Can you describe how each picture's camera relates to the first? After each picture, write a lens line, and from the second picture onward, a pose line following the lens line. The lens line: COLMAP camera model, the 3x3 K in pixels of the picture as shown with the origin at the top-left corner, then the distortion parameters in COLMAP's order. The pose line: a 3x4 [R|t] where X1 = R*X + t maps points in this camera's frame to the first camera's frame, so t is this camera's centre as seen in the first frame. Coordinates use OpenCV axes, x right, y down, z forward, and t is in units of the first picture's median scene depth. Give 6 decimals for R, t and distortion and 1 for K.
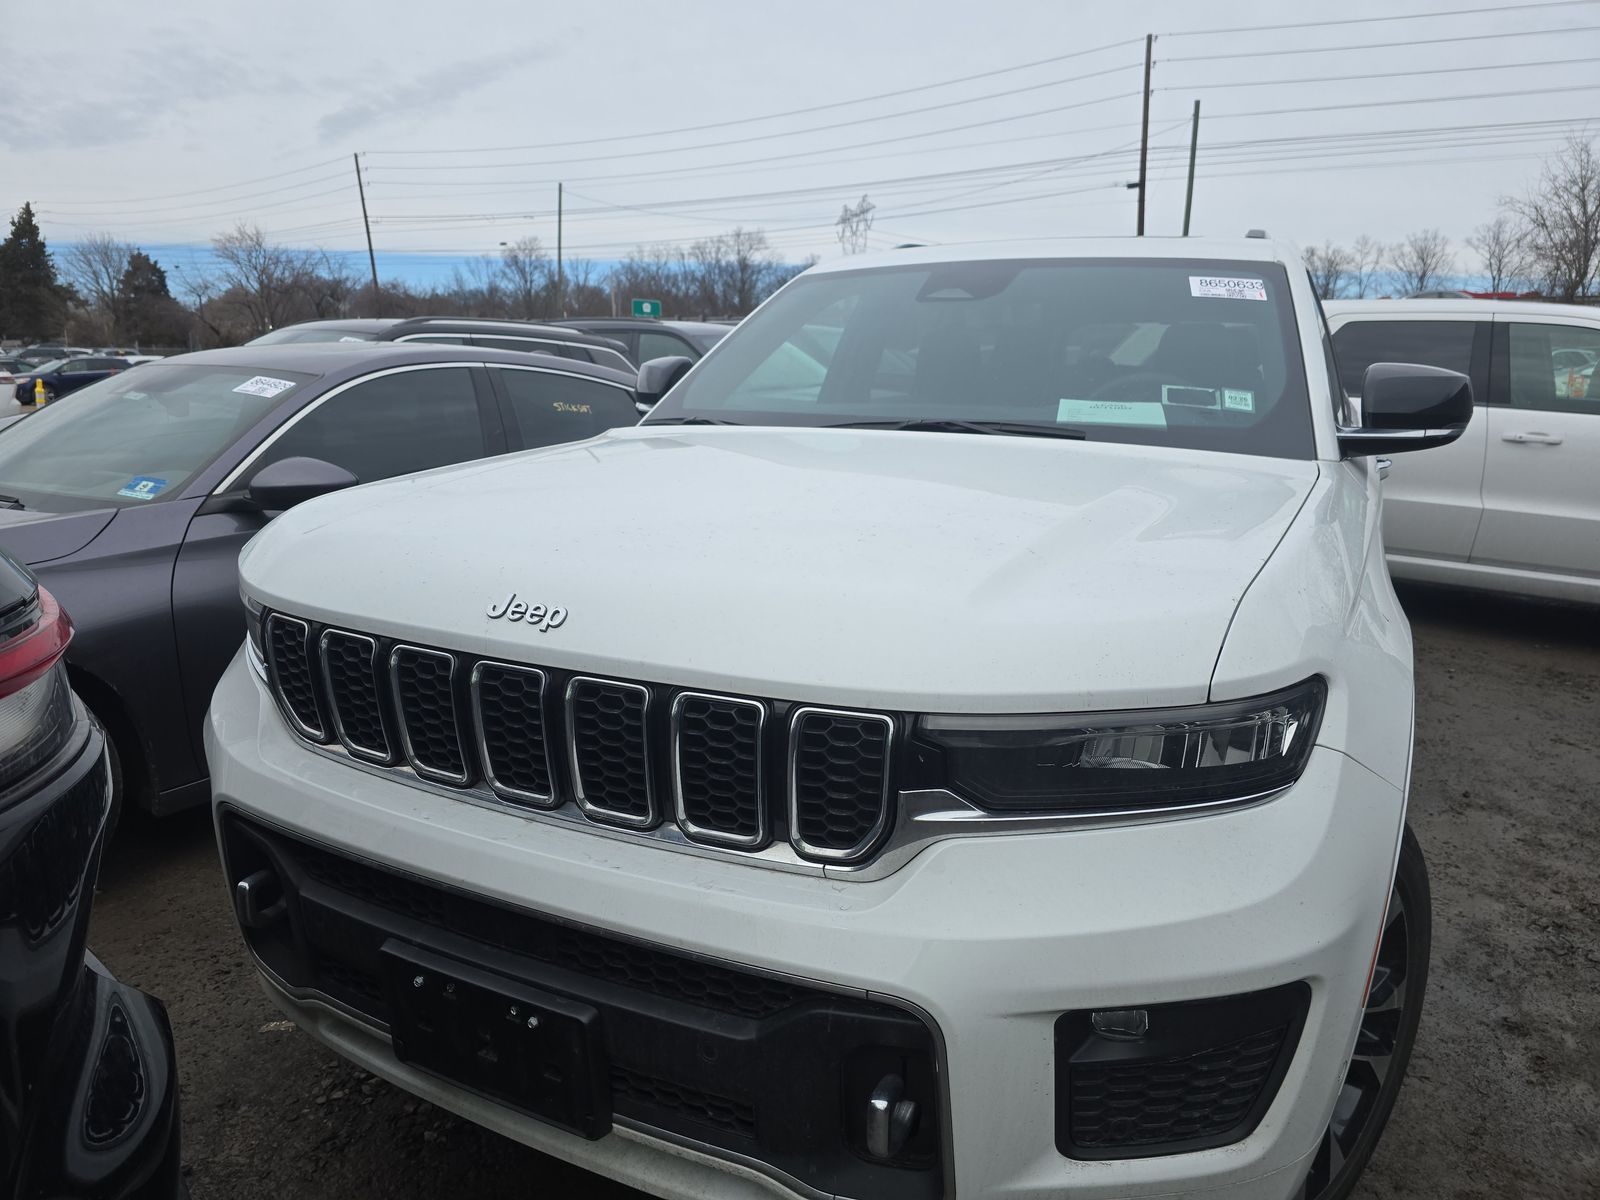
lens RADIAL K [[1097.2, 0, 800.0], [0, 1097.2, 600.0], [0, 0, 1]] dist [0.065335, -0.061324]
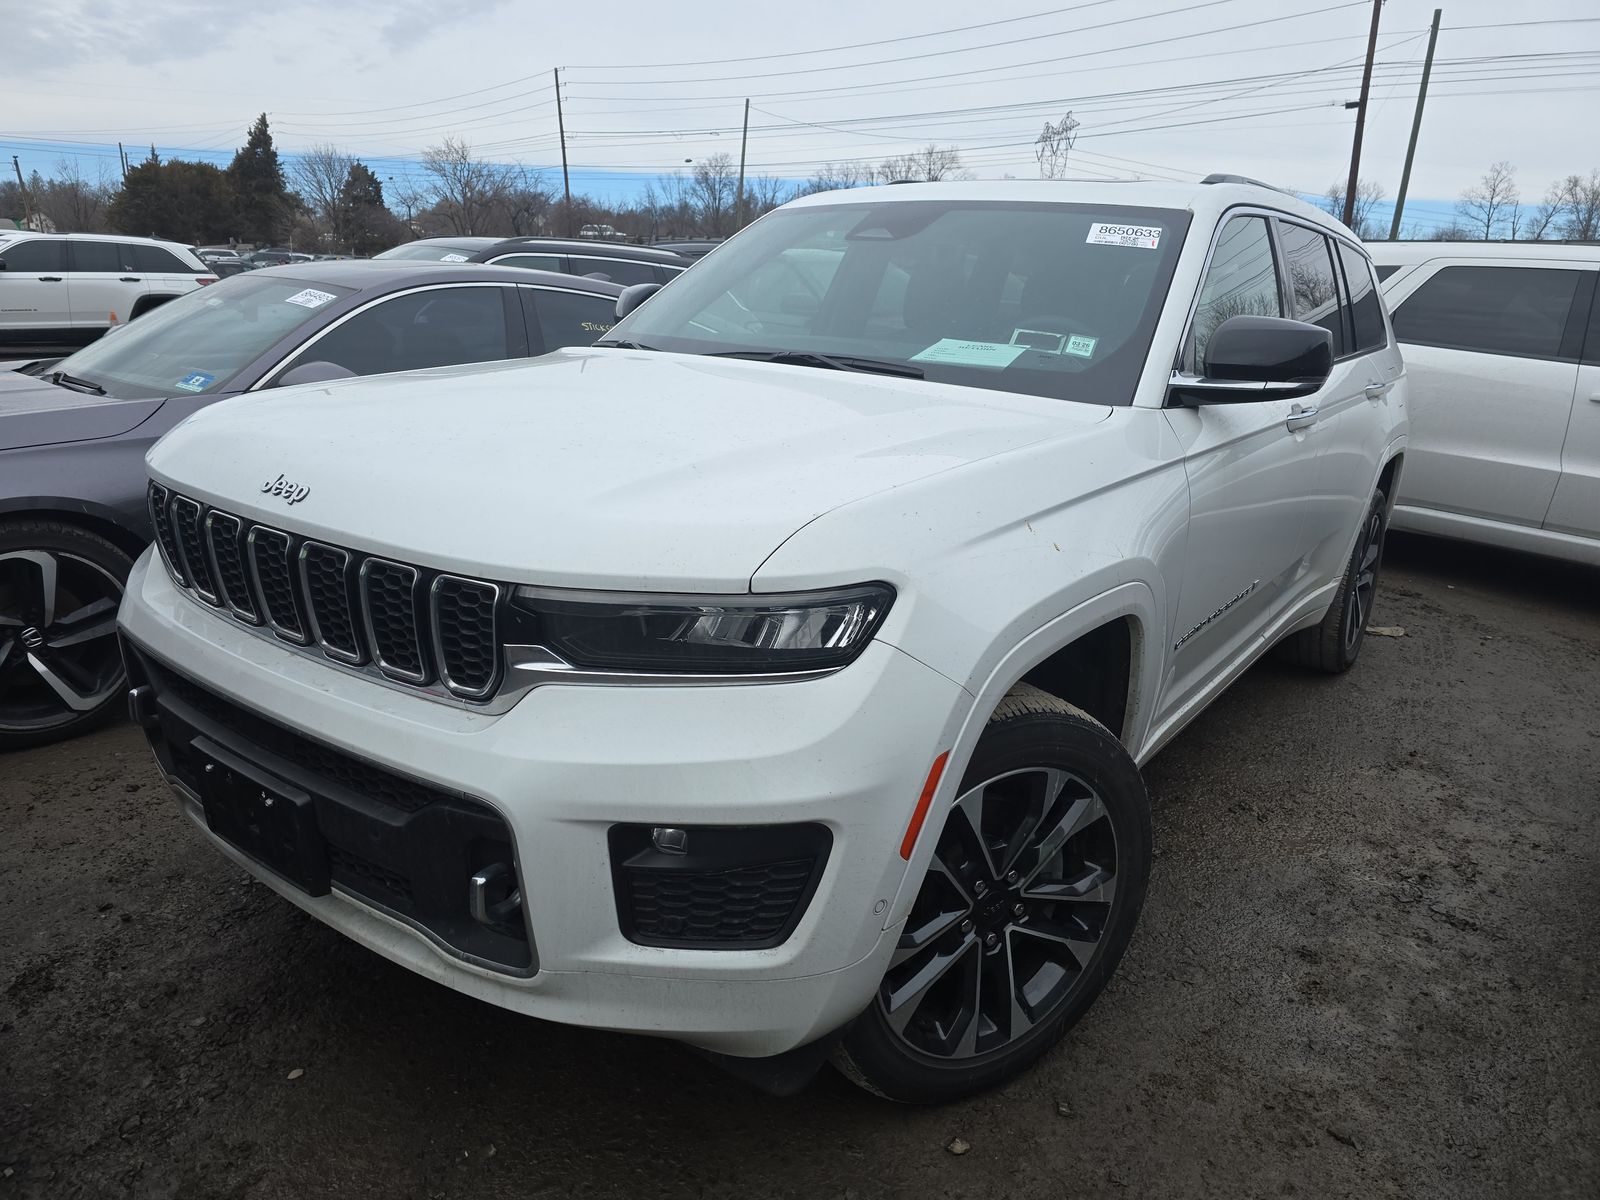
lens RADIAL K [[1097.2, 0, 800.0], [0, 1097.2, 600.0], [0, 0, 1]] dist [0.065335, -0.061324]
pose [[0.985684, 0.076012, -0.150497, 0.203616], [-0.066093, 0.995365, 0.069852, 0.003838], [0.155109, -0.058905, 0.986140, -0.066234]]
